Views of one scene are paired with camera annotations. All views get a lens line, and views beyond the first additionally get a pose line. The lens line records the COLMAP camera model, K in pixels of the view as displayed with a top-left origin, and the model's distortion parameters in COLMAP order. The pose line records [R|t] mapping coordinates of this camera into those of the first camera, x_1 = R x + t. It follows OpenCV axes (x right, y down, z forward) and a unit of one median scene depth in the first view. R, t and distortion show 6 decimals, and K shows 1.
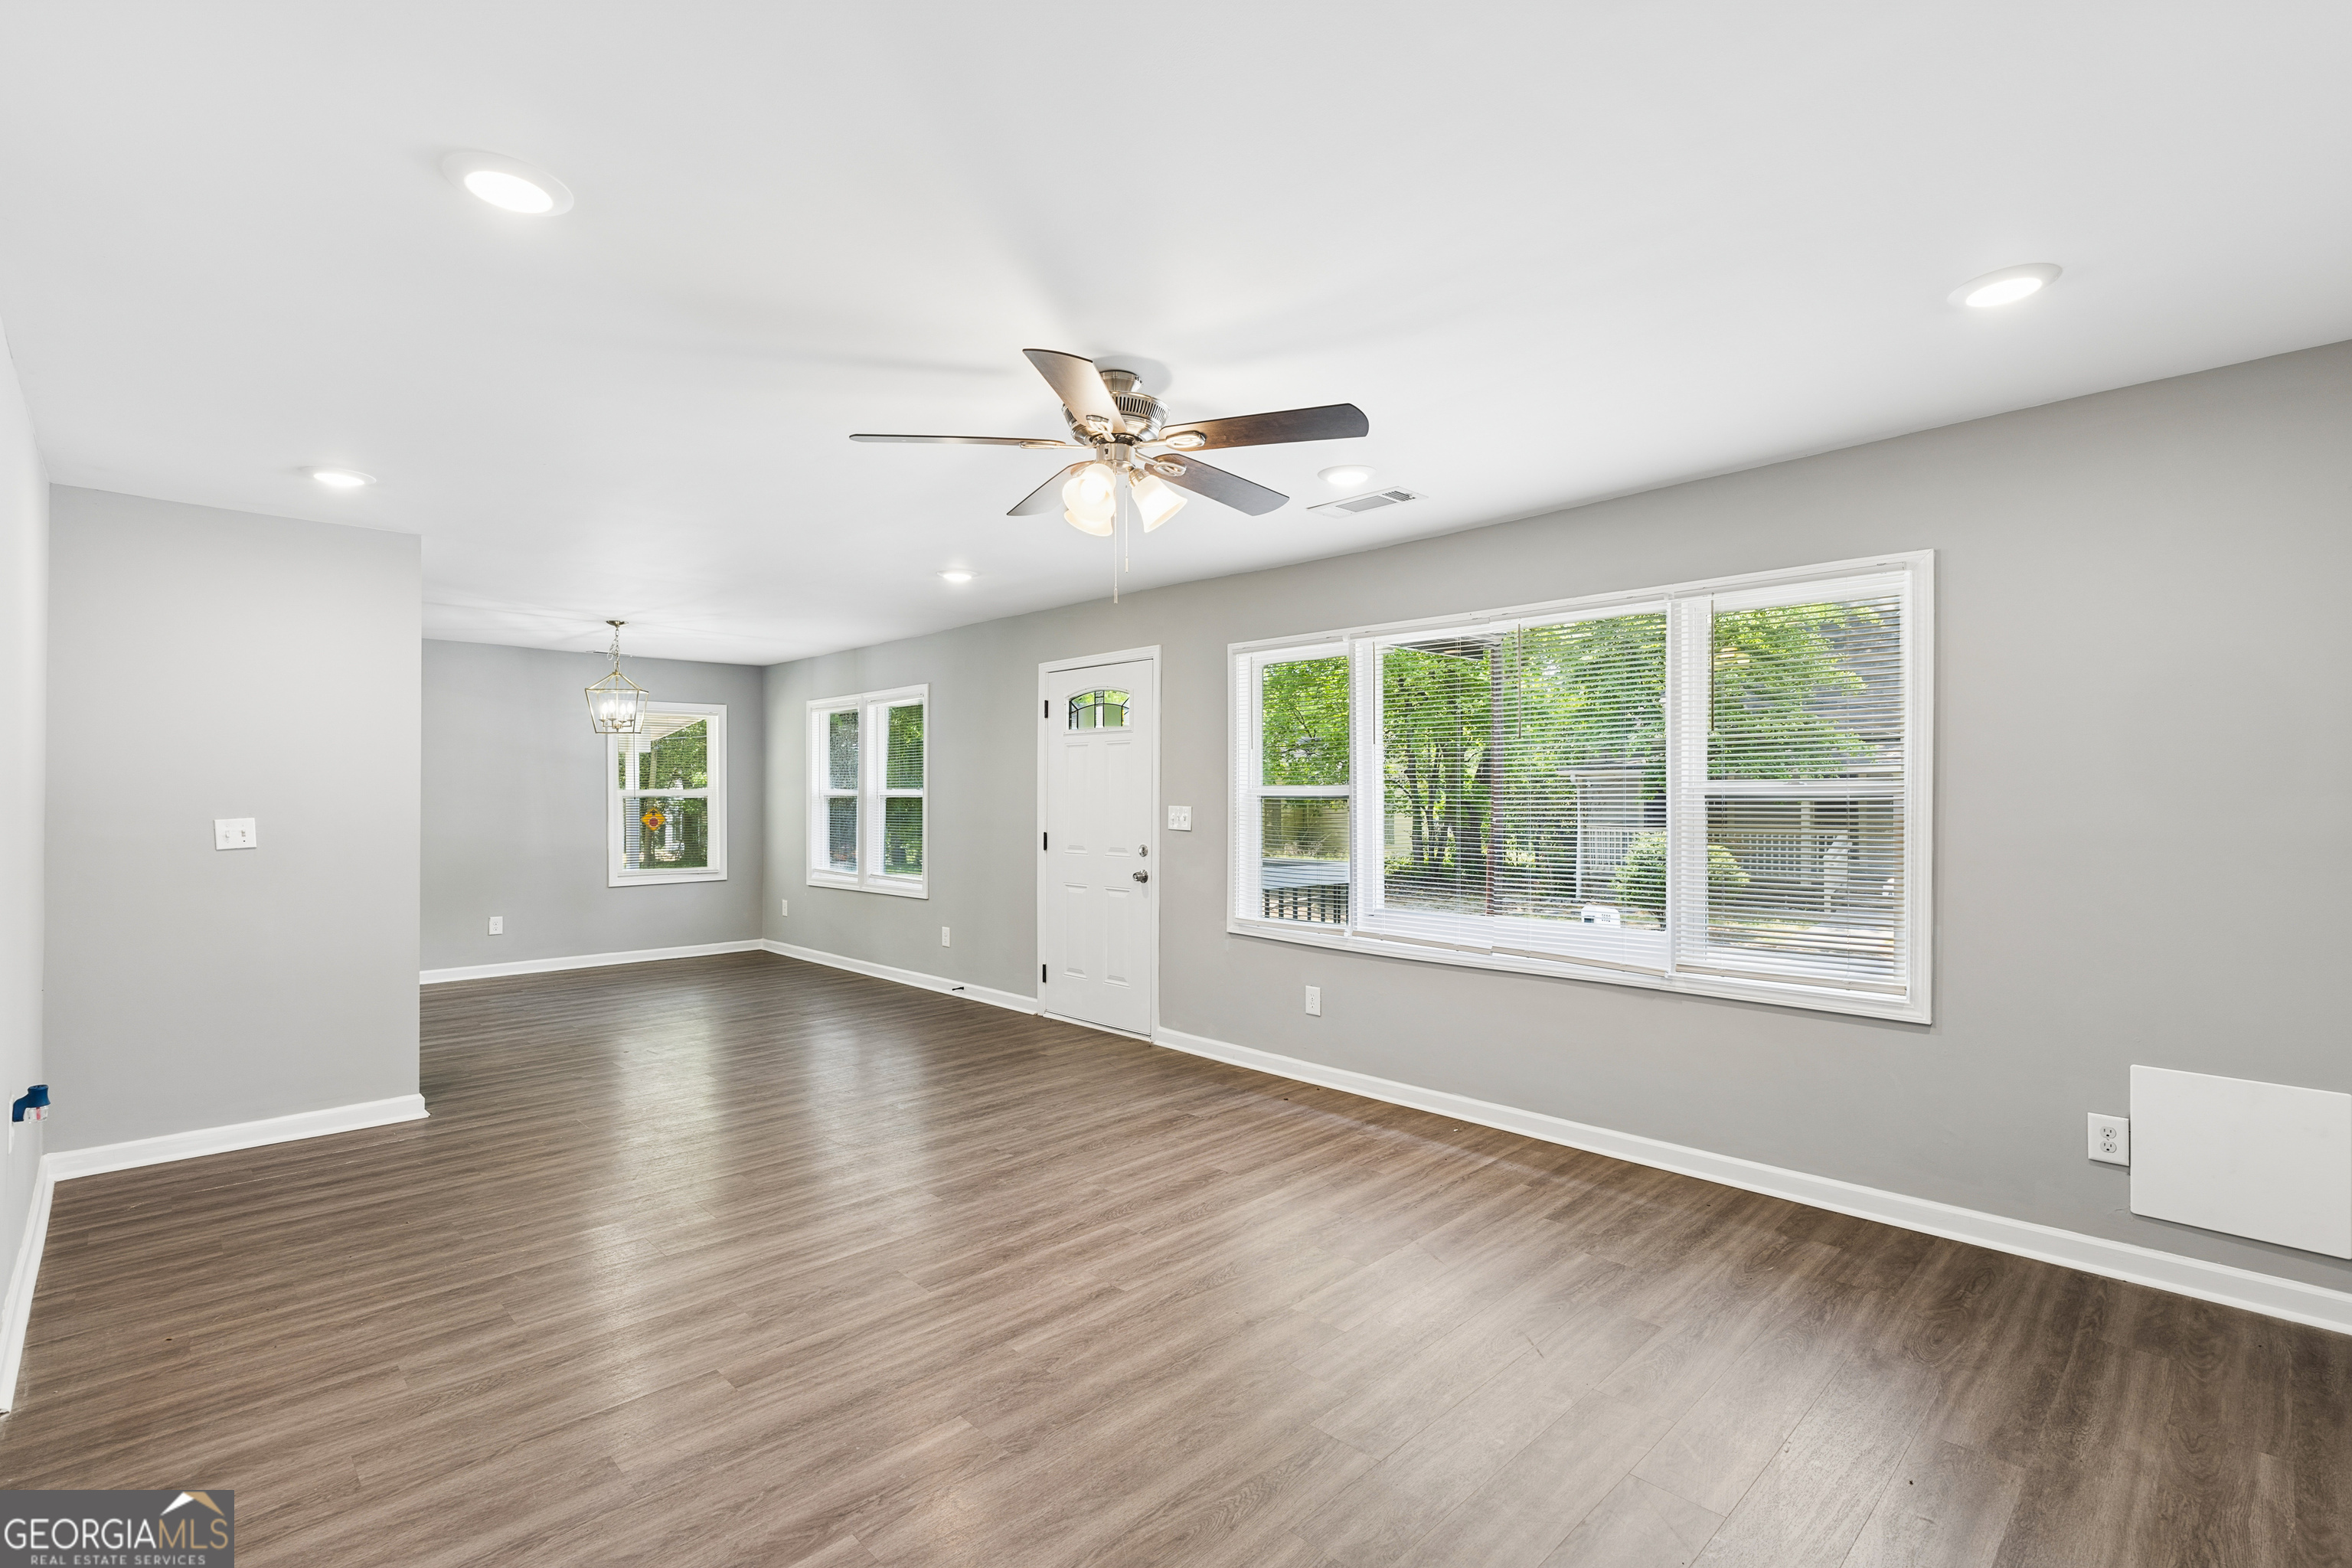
lens RADIAL K [[1075.2, 0, 1188.7], [0, 1075.2, 789.5], [0, 0, 1]] dist [-0.000605, 0.000783]
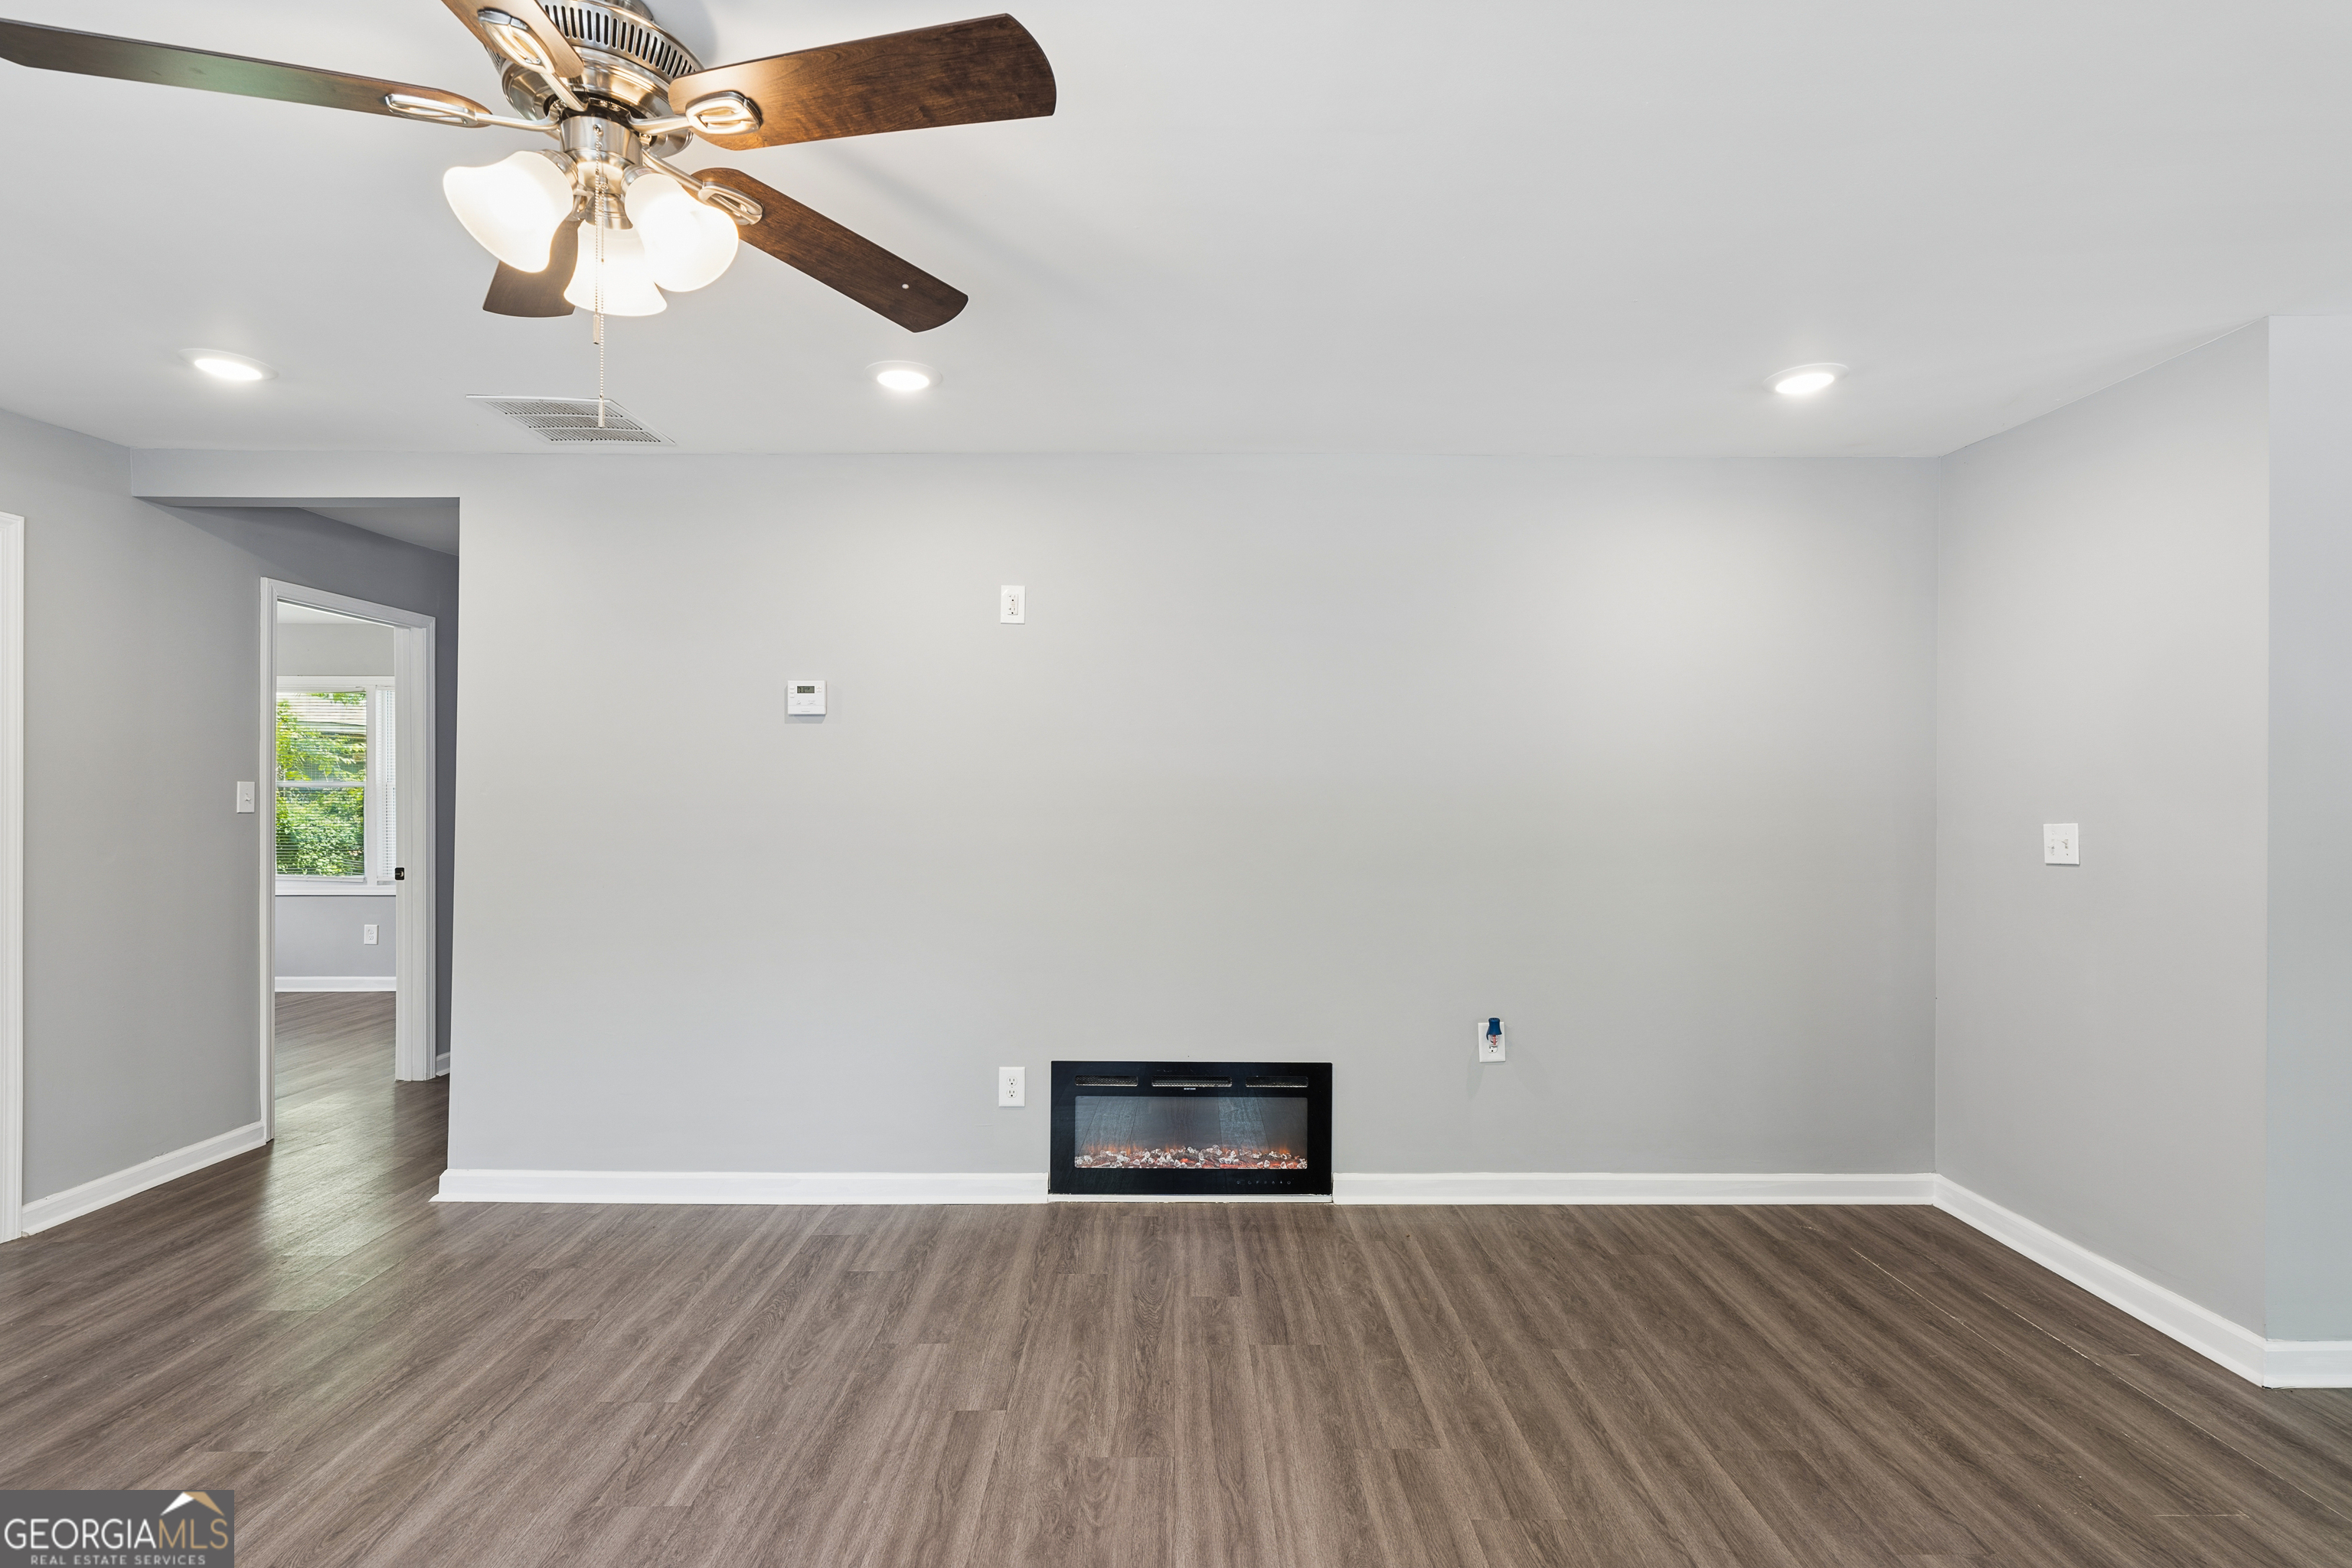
lens RADIAL K [[1077.1, 0, 1171.9], [0, 1077.1, 789.0], [0, 0, 1]] dist [-0.002876, 0.000437]
pose [[-0.701407, -0.001723, -0.712759, 0.085198], [0.000513, 0.999996, -0.002922, 0.002273], [0.712761, -0.002416, -0.701403, 1.187715]]
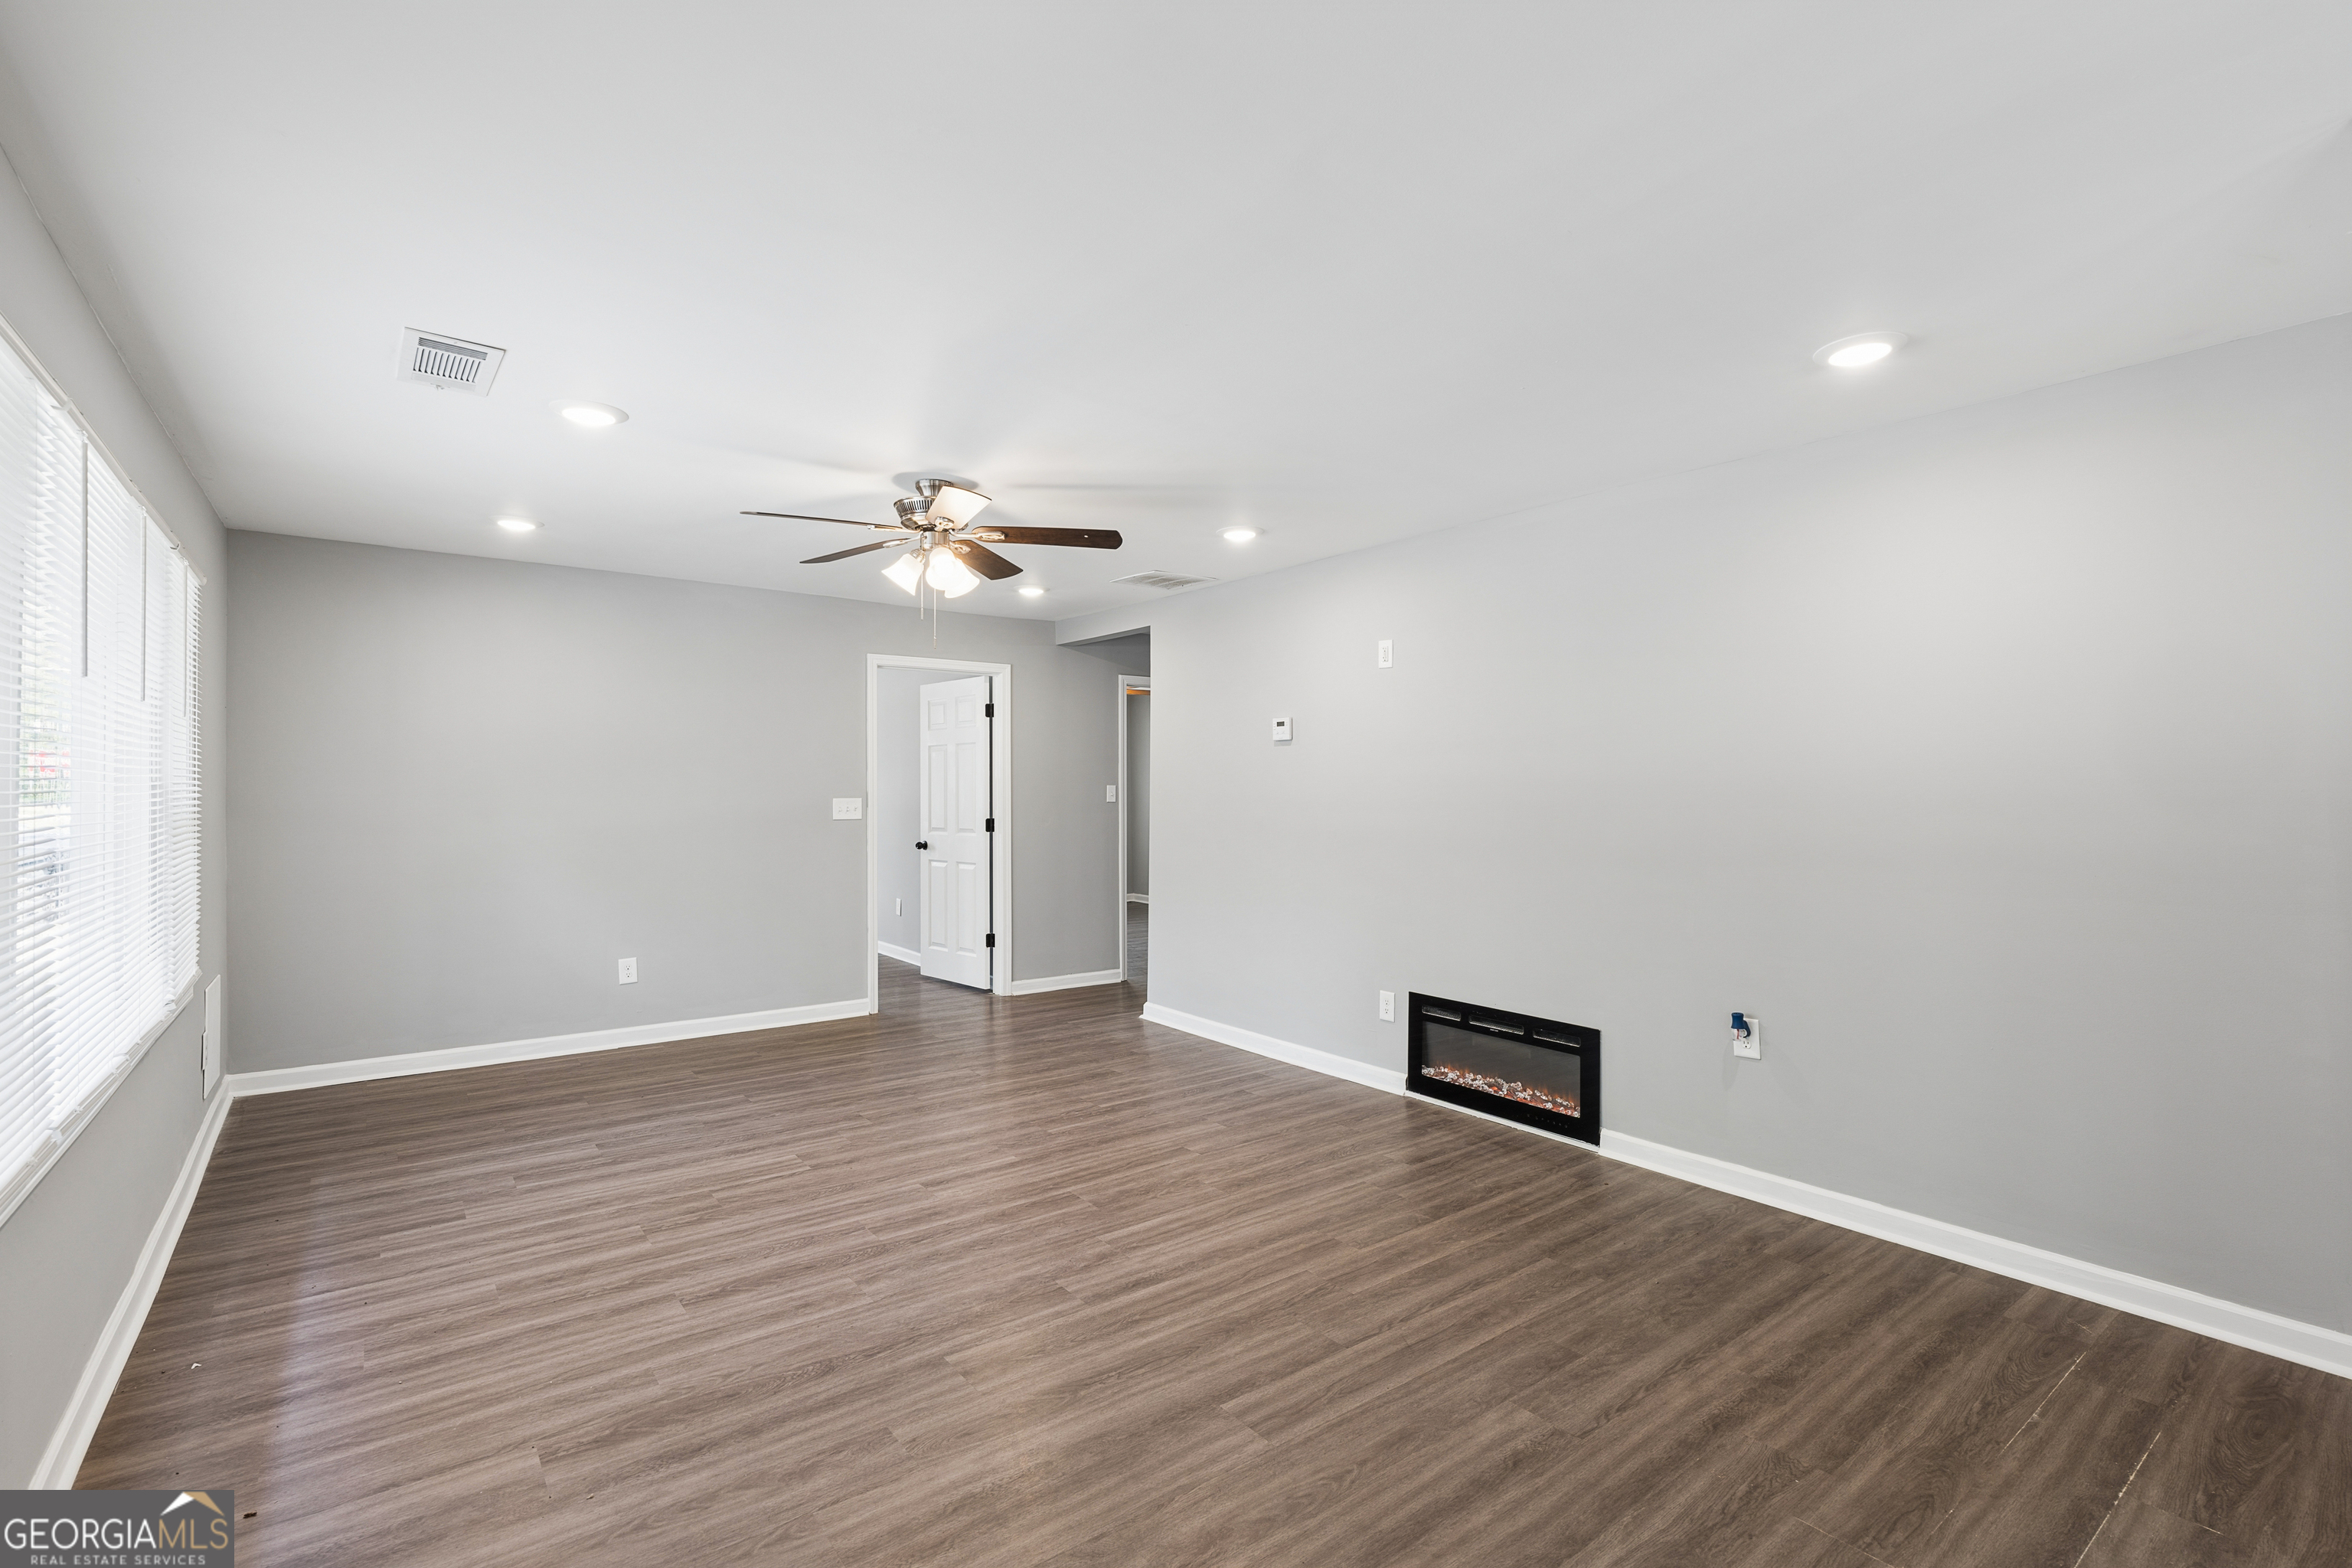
lens RADIAL K [[1063.2, 0, 1176.0], [0, 1063.2, 784.0], [0, 0, 1]] dist [-0.000953, 0.000863]
pose [[-0.991288, 0.000988, 0.131710, -0.411515], [-0.000149, 0.999963, -0.008620, 0.005201], [-0.131714, -0.008564, -0.991251, 1.729488]]
